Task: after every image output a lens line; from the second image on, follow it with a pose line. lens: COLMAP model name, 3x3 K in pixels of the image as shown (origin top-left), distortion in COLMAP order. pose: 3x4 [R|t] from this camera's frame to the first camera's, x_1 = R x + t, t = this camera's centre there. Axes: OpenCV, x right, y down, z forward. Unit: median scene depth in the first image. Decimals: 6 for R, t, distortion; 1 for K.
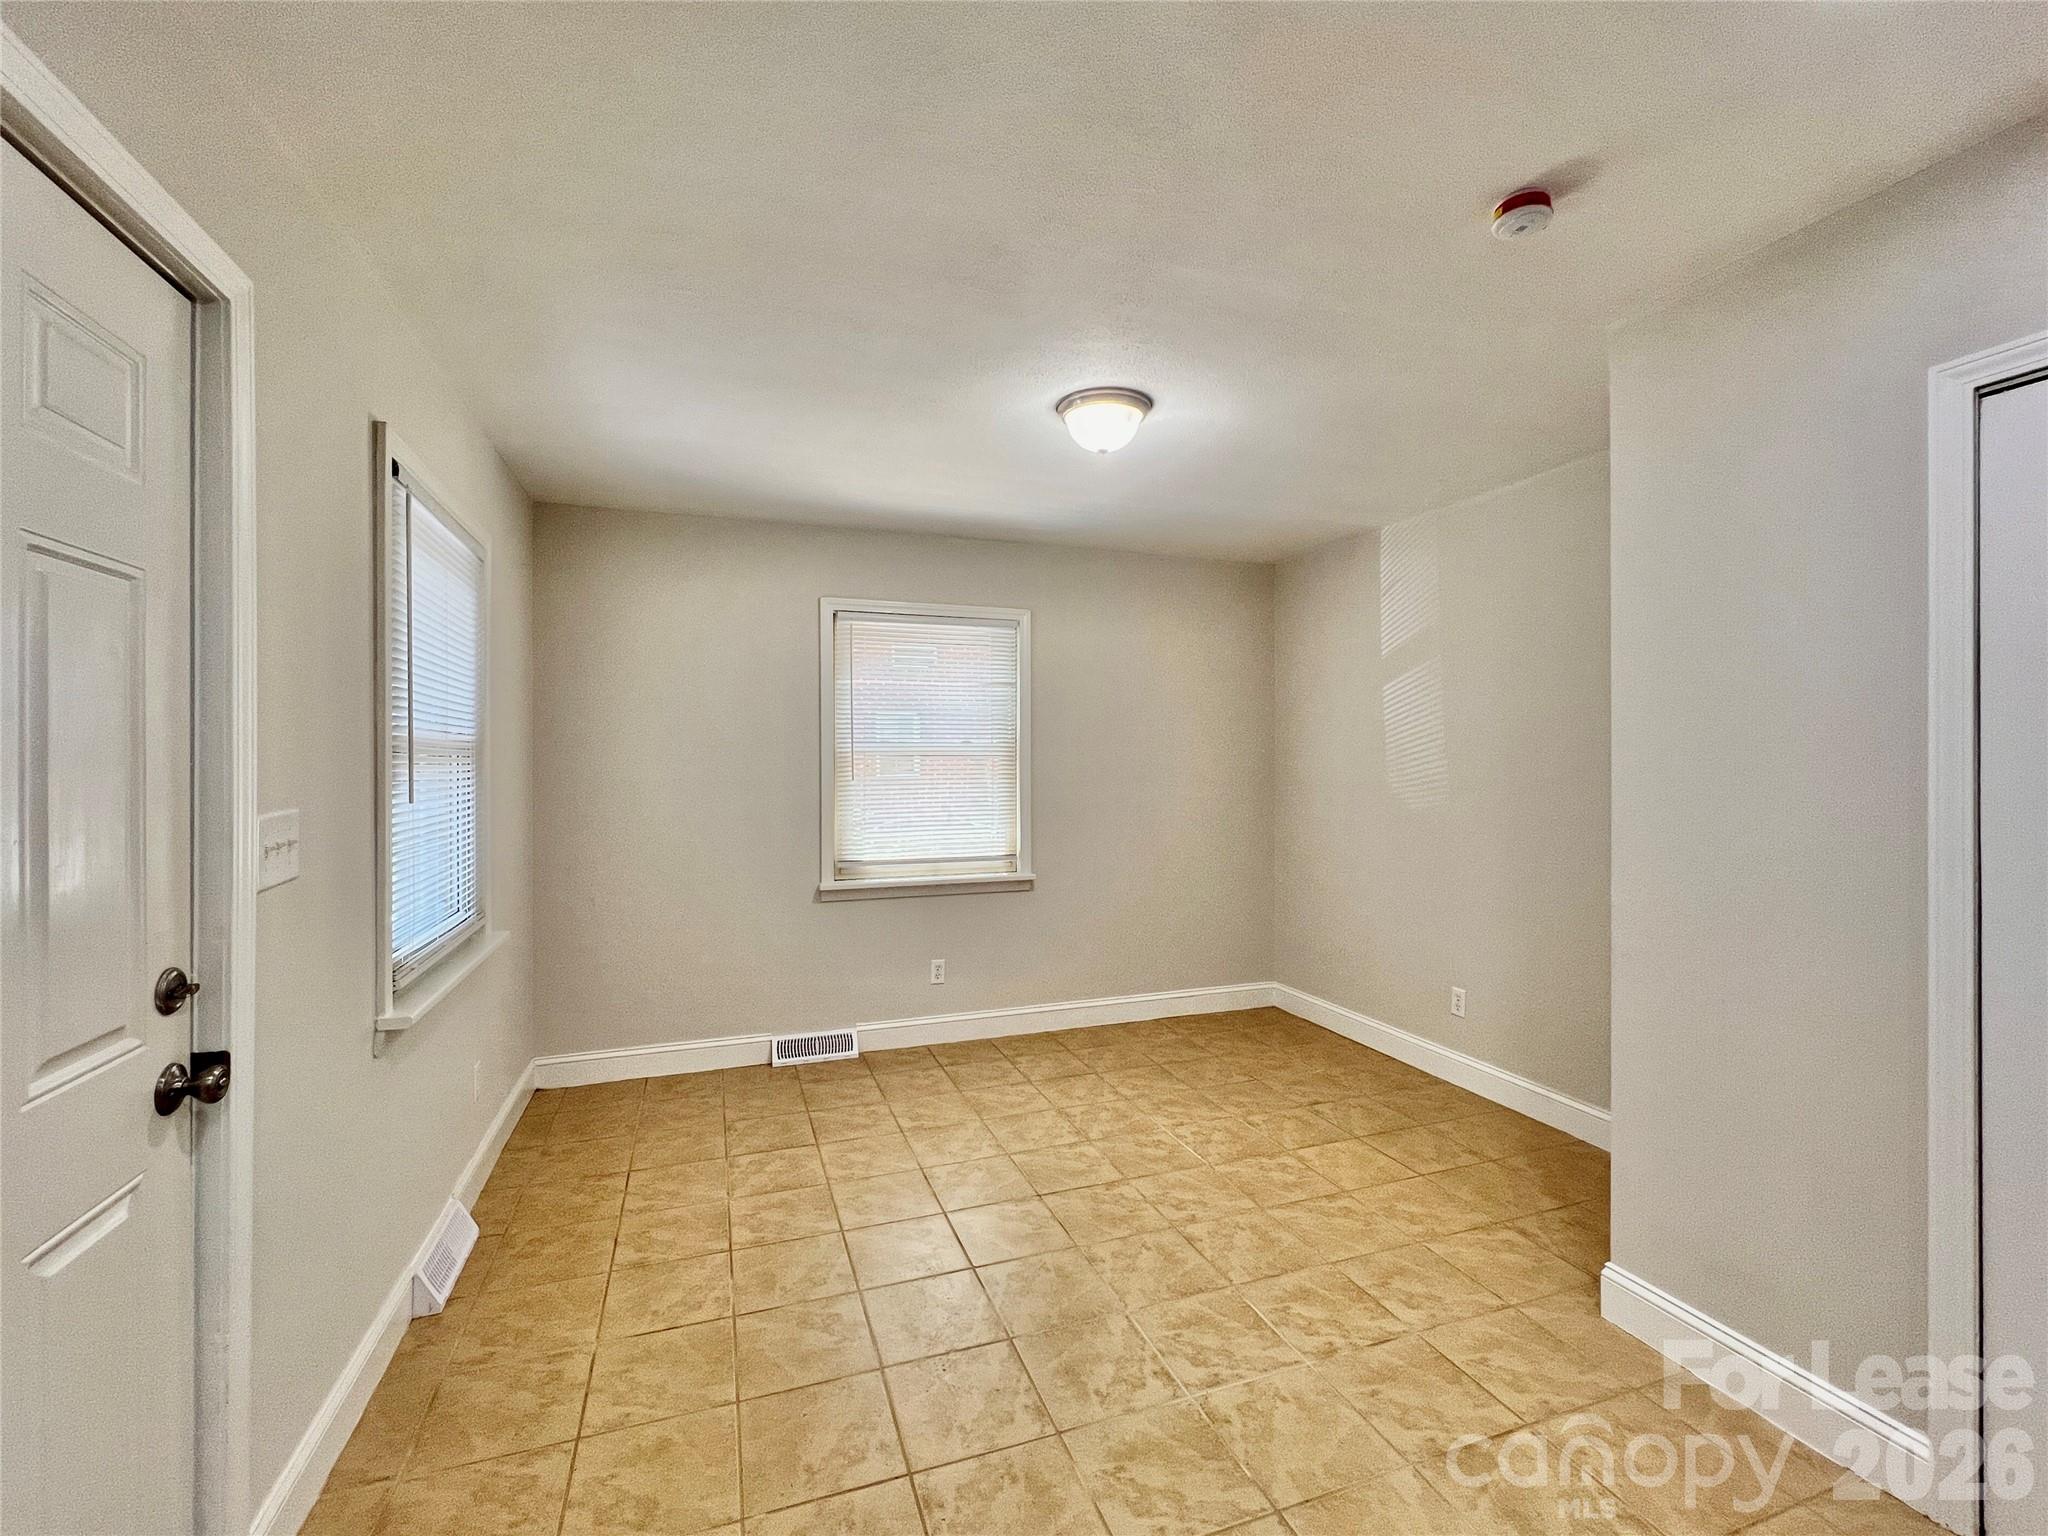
lens RADIAL K [[878.0, 0, 1025.2], [0, 878.0, 763.7], [0, 0, 1]] dist [-0.005055, 0.001542]
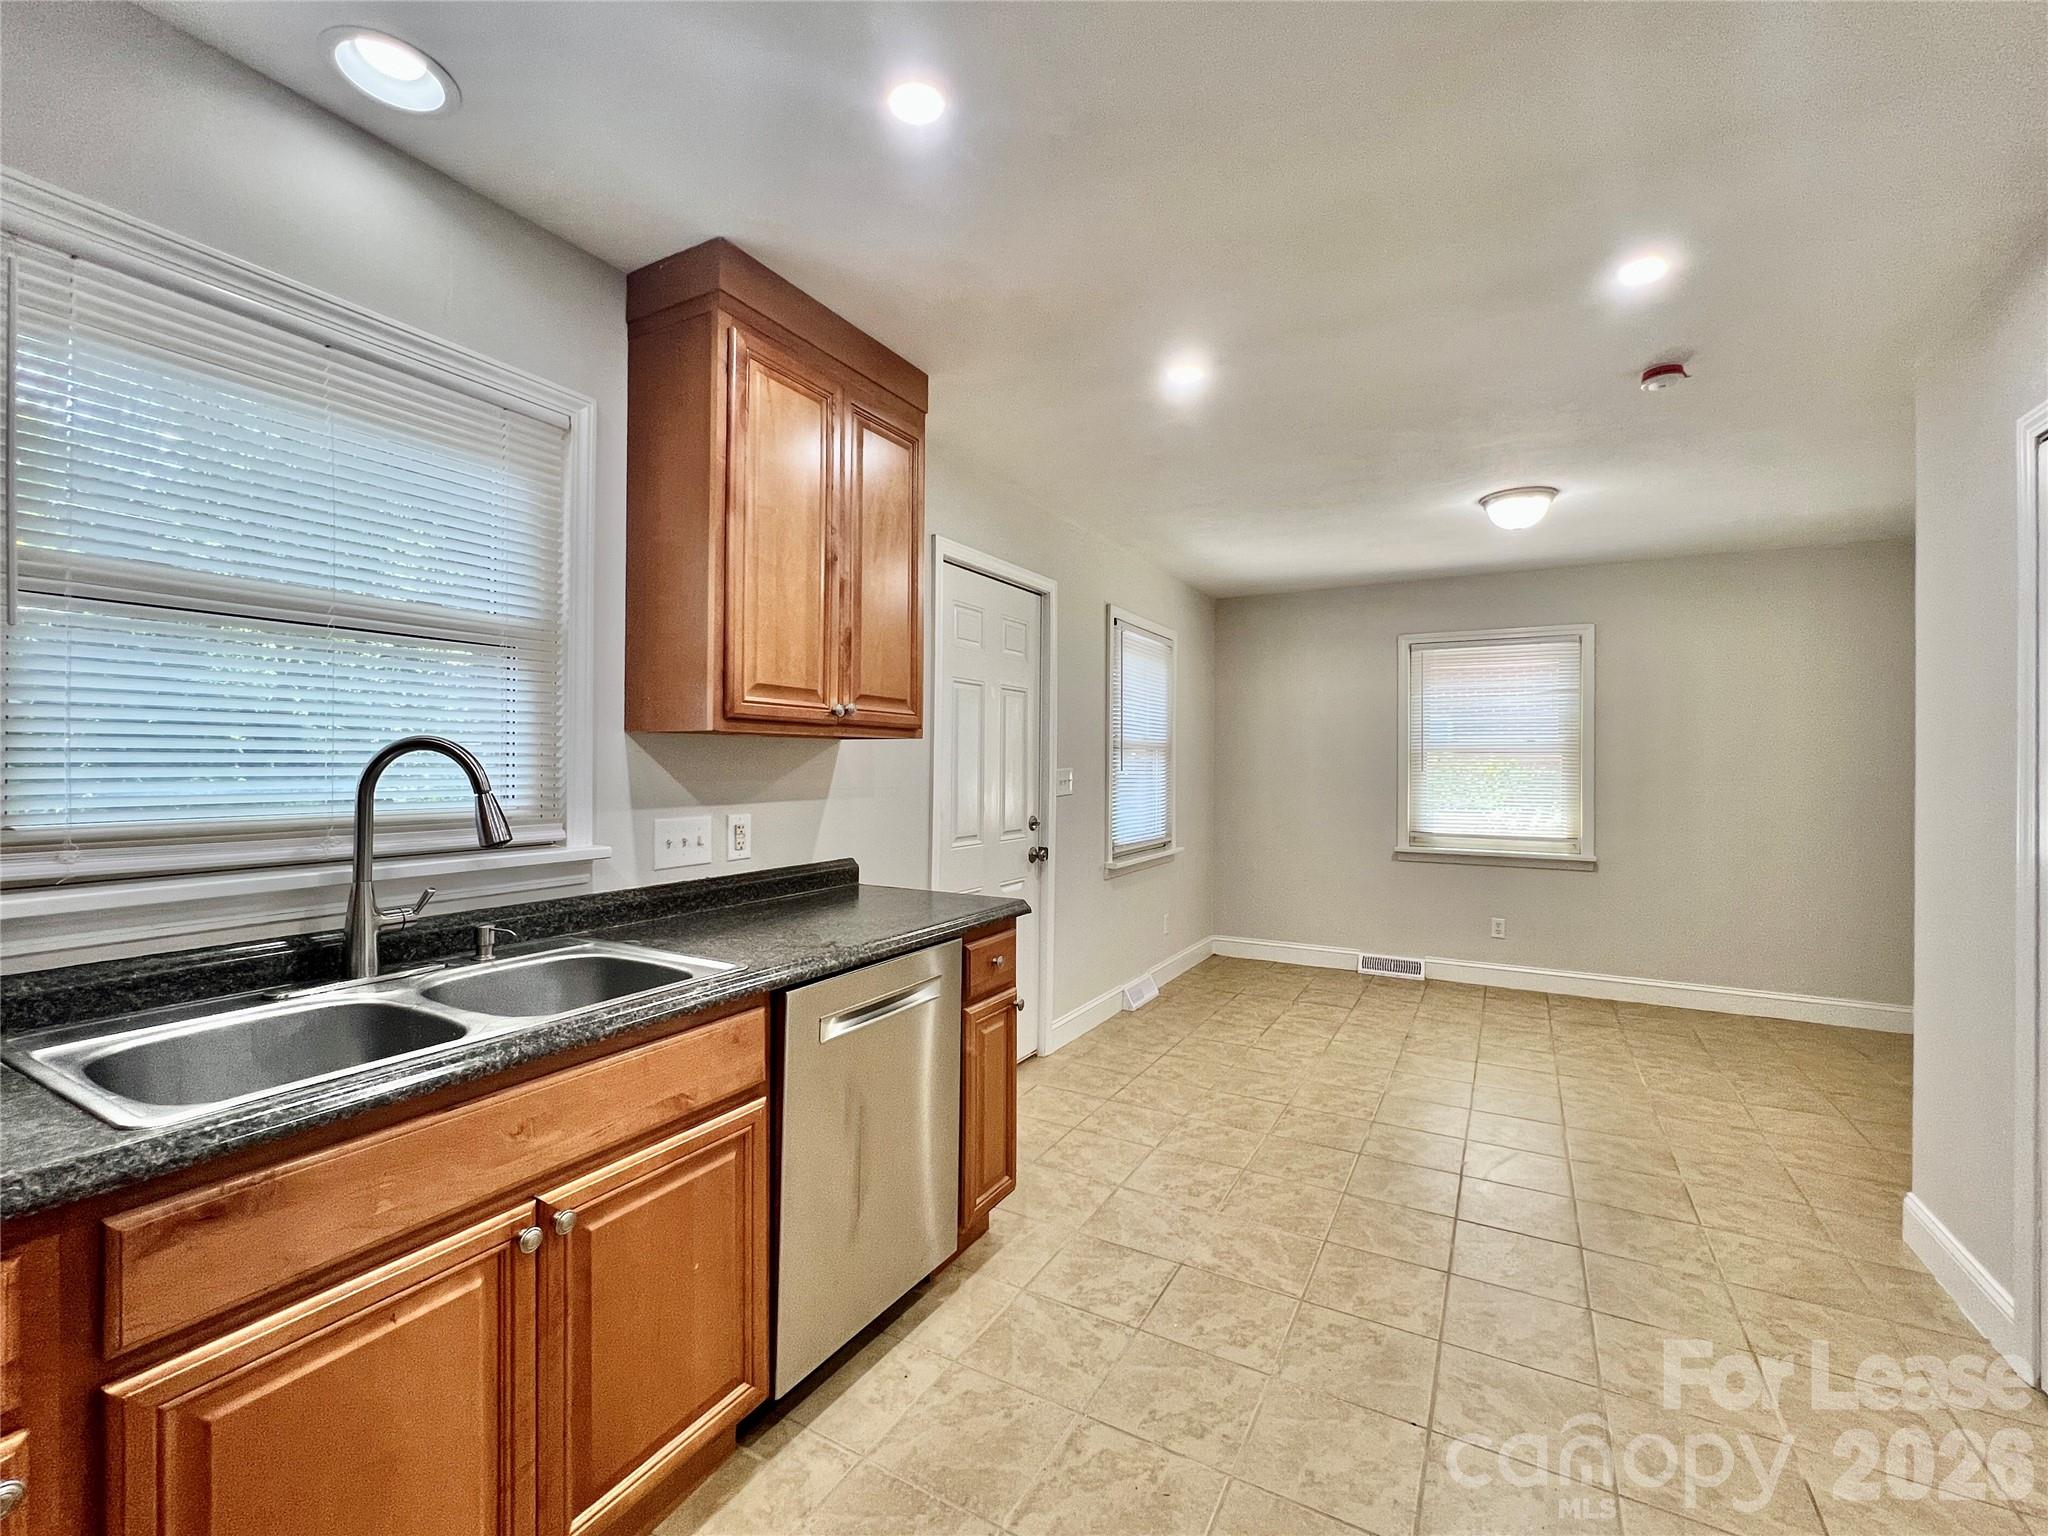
lens RADIAL K [[878.0, 0, 1020.1], [0, 878.0, 763.6], [0, 0, 1]] dist [-0.005055, 0.001542]
pose [[0.652937, 0.005074, -0.757396, 0.566615], [-0.009997, 0.999948, -0.001919, 0.022682], [0.757347, 0.008825, 0.652953, -0.449496]]
